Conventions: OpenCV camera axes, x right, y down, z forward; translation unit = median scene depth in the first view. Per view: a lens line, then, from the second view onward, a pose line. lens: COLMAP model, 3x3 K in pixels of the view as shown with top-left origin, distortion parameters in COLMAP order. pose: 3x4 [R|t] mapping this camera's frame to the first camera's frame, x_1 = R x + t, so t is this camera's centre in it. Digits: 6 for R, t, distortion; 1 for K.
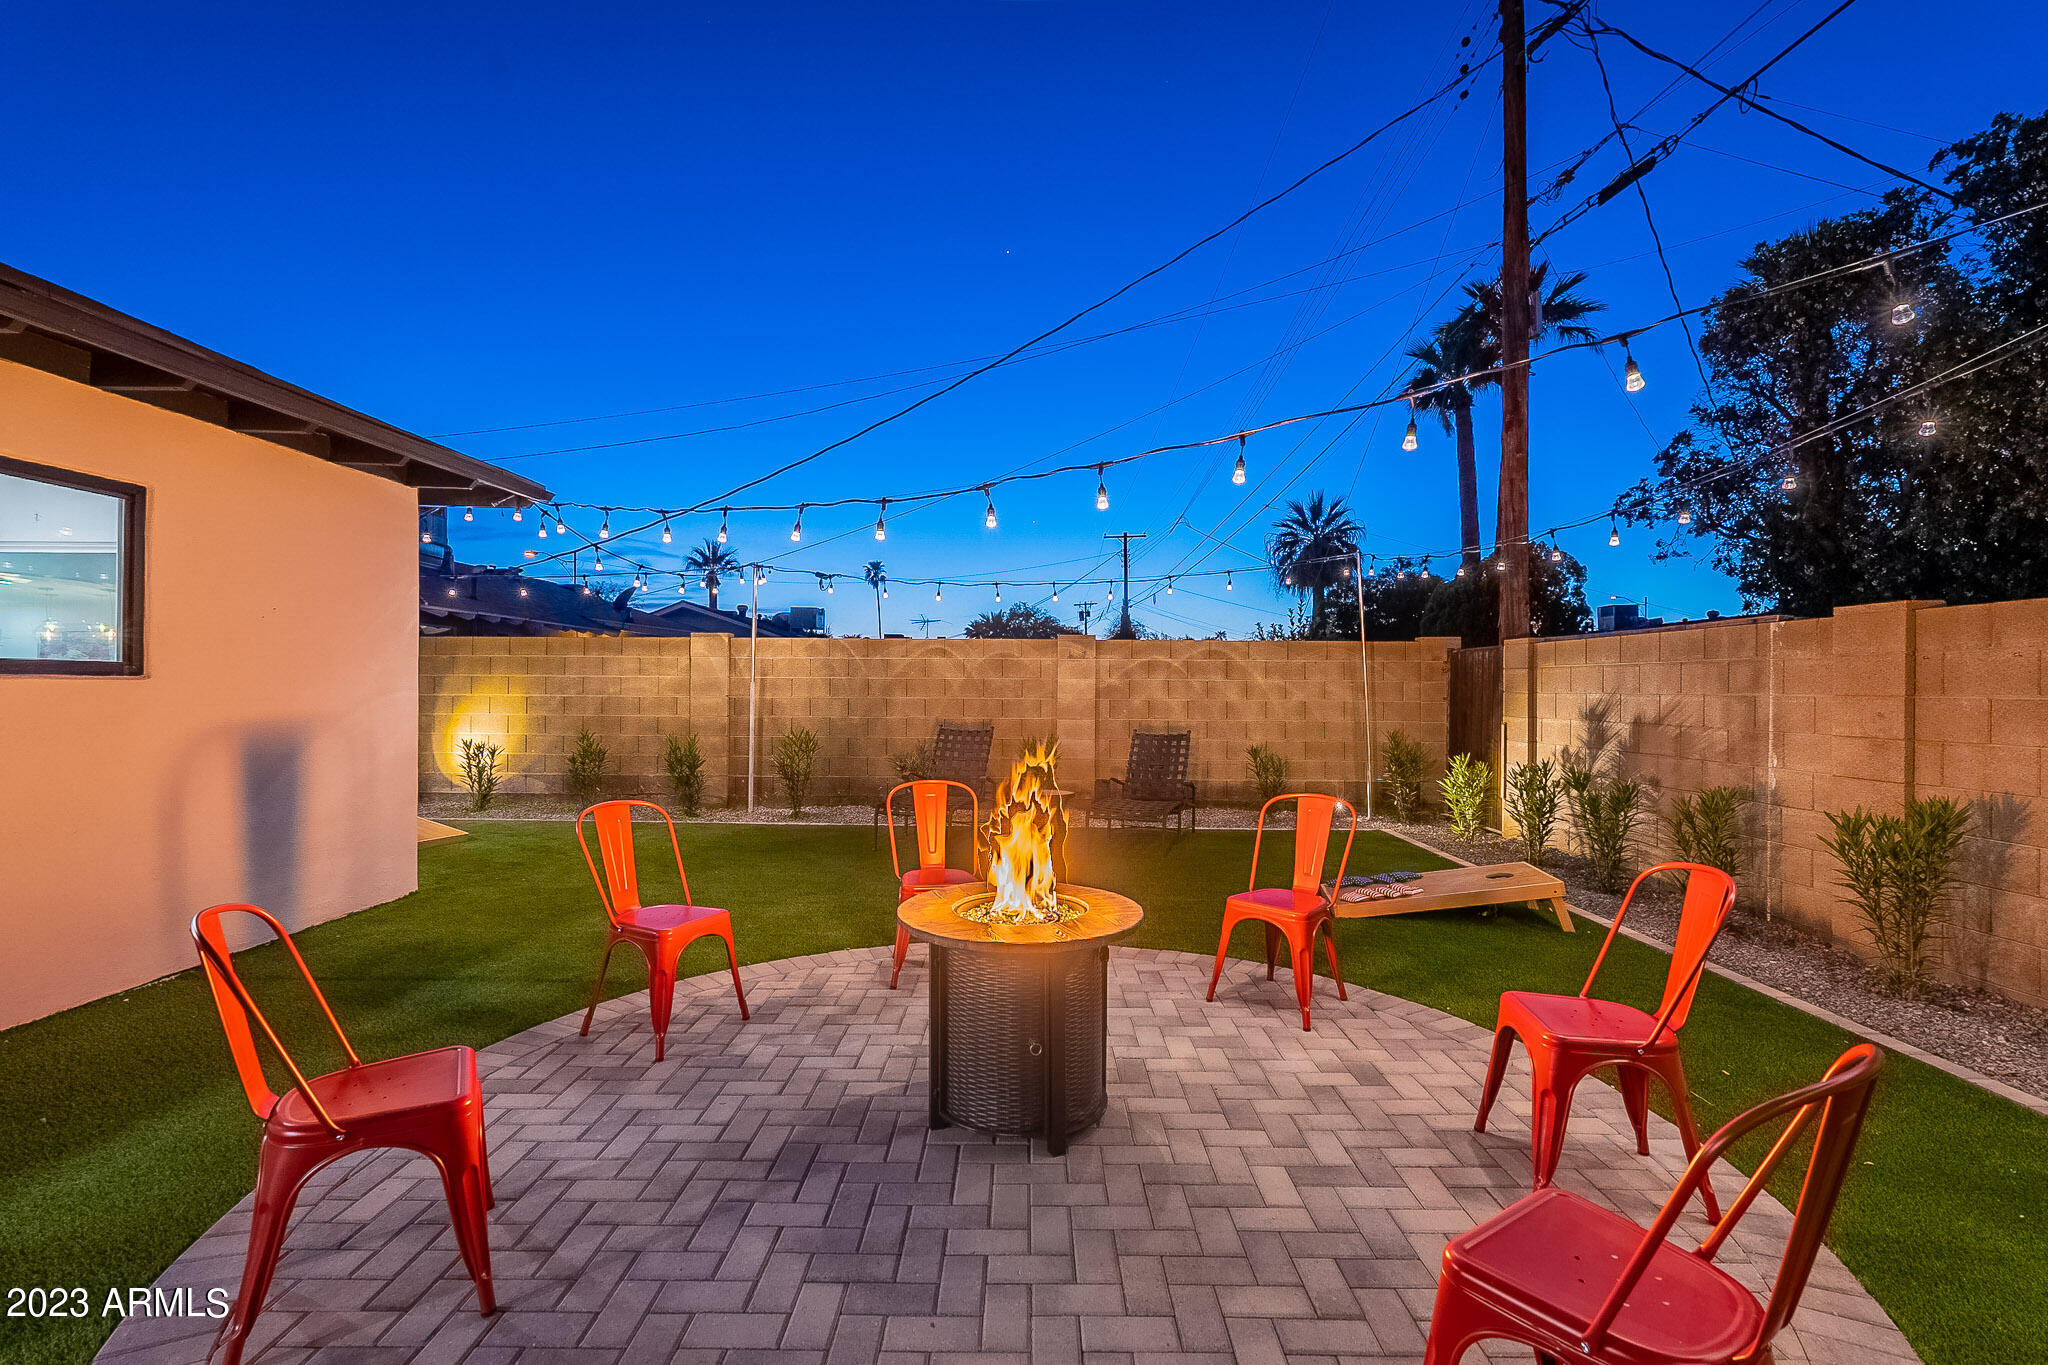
lens RADIAL K [[893.7, 0, 1019.6], [0, 893.7, 684.6], [0, 0, 1]] dist [-0.000101, -0.000089]
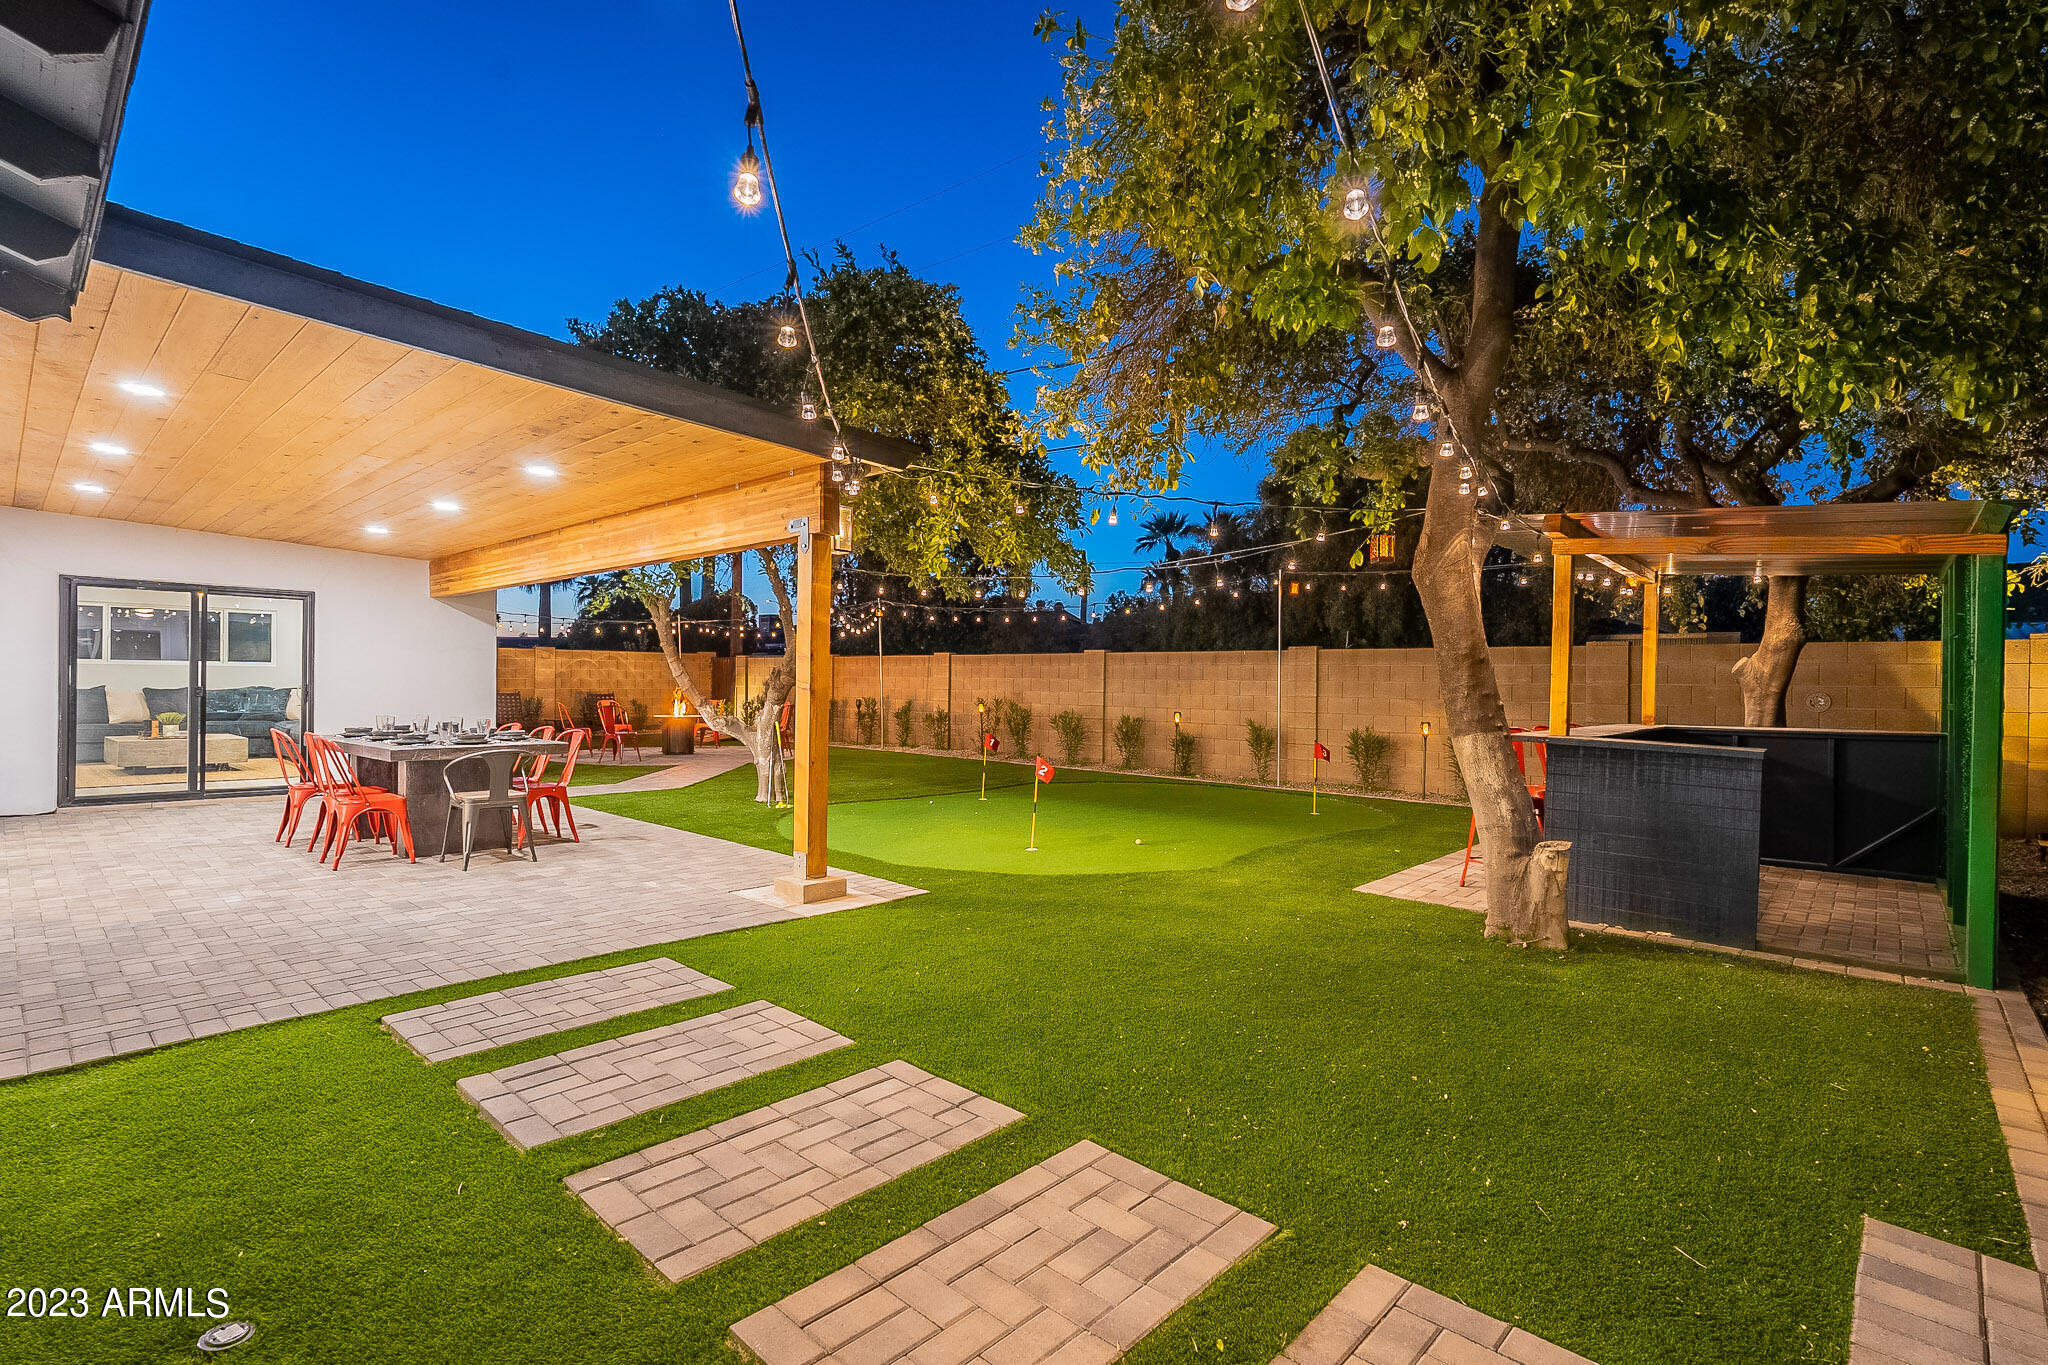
lens RADIAL K [[961.8, 0, 1016.9], [0, 961.8, 678.4], [0, 0, 1]] dist [-0.004208, -0.000081]
pose [[0.666776, -0.000019, 0.745258, -0.846288], [-0.007366, 0.999951, 0.006616, -0.006782], [-0.745222, -0.009901, 0.666743, -1.251075]]
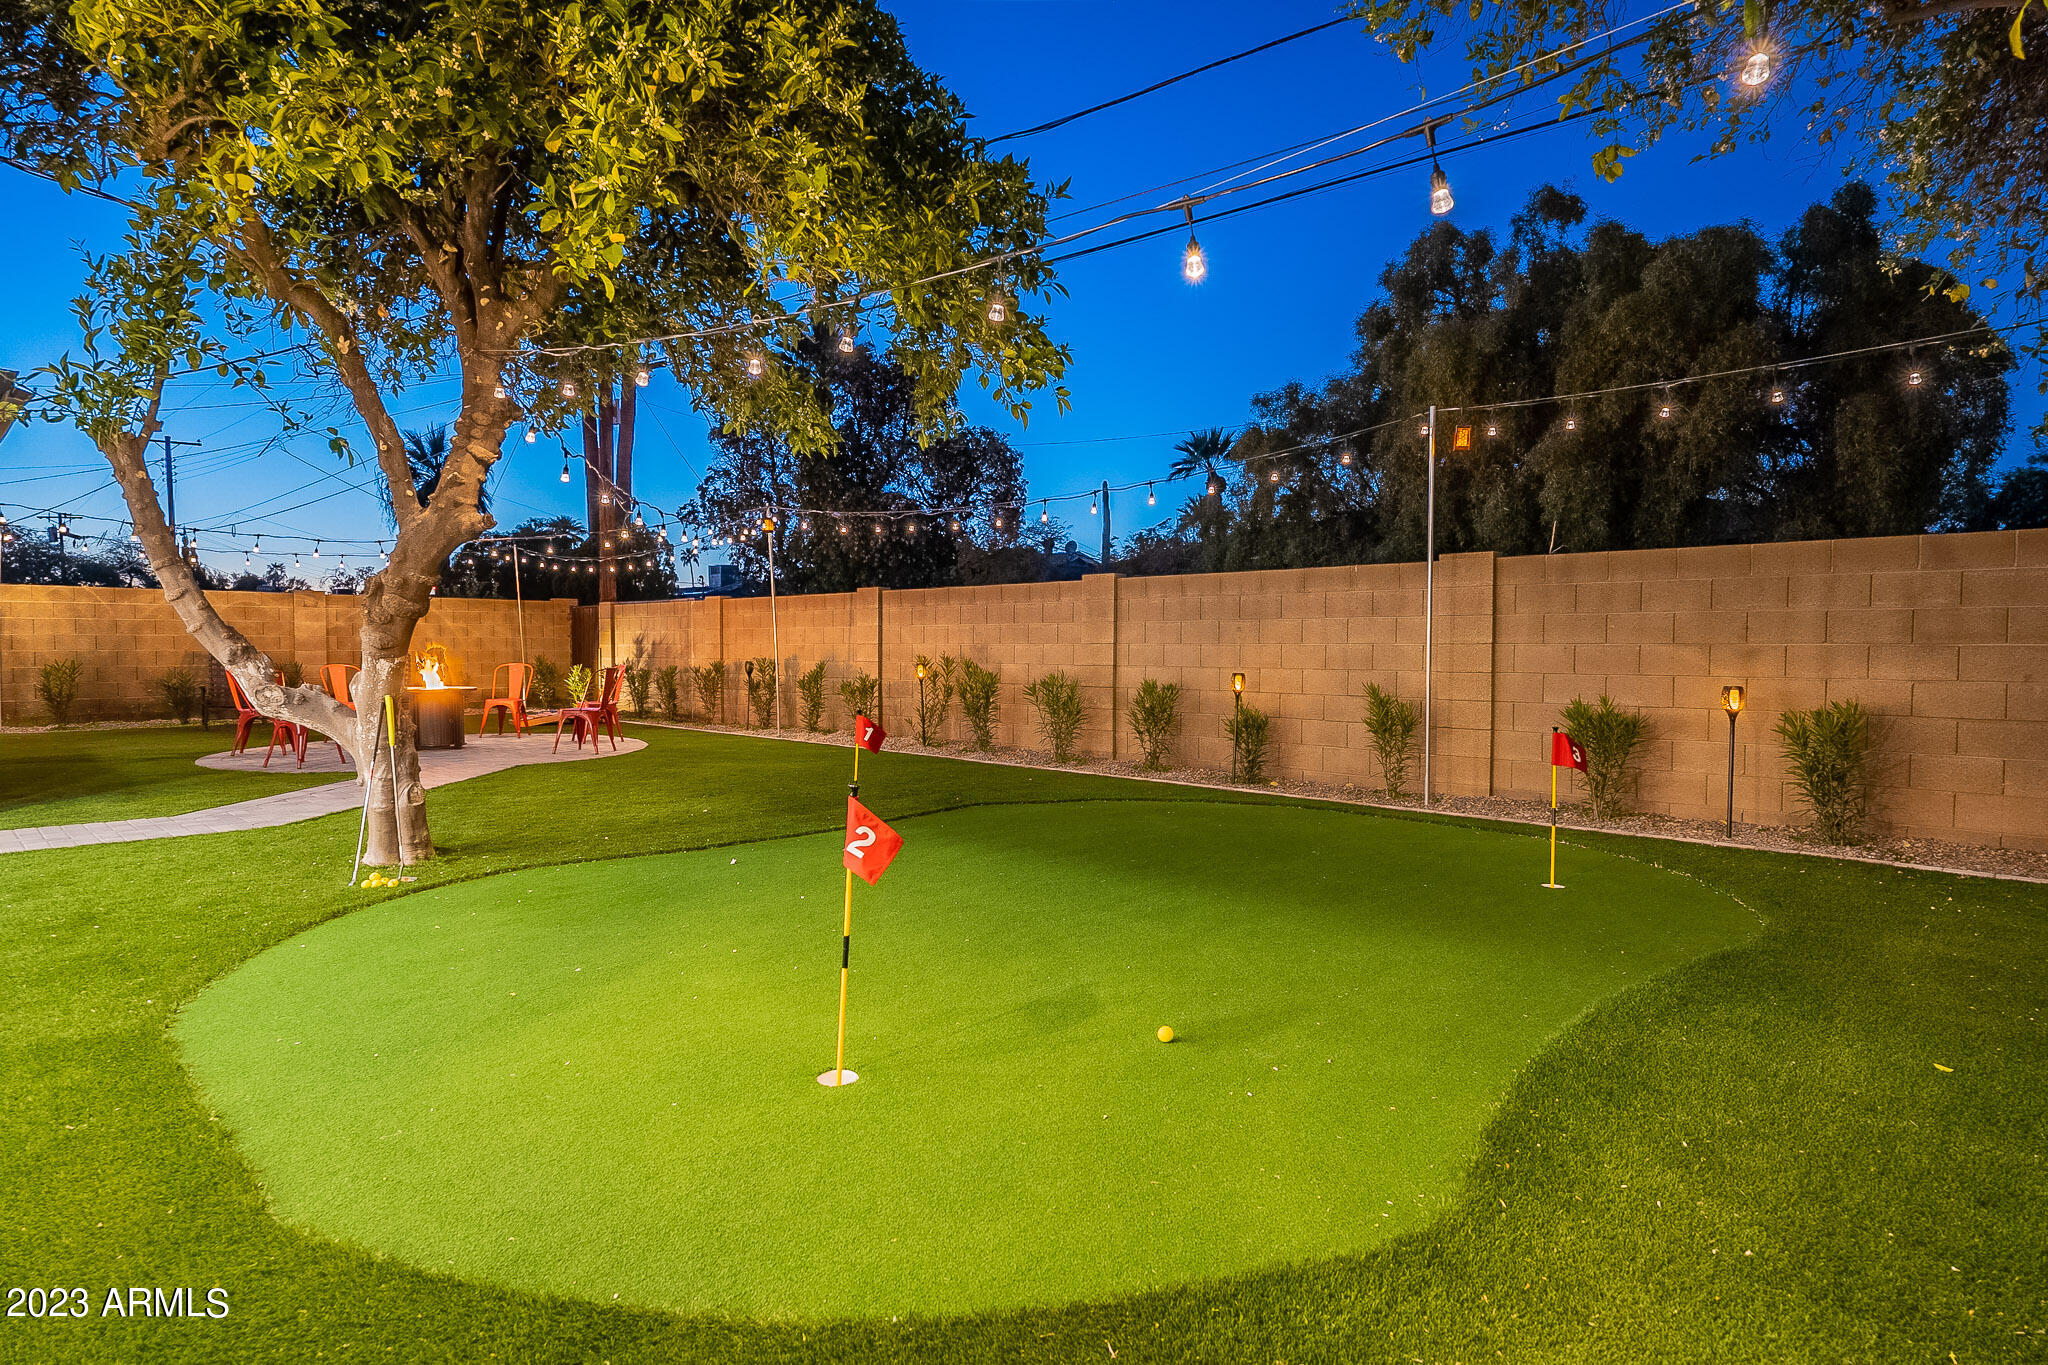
lens RADIAL K [[1090.6, 0, 1020.1], [0, 1090.6, 680.6], [0, 0, 1]] dist [0.003765, 0.000368]
pose [[0.677736, -0.029416, 0.734717, -0.441332], [0.001045, 0.999237, 0.039042, 0.020099], [-0.735305, -0.025692, 0.677249, -0.975947]]
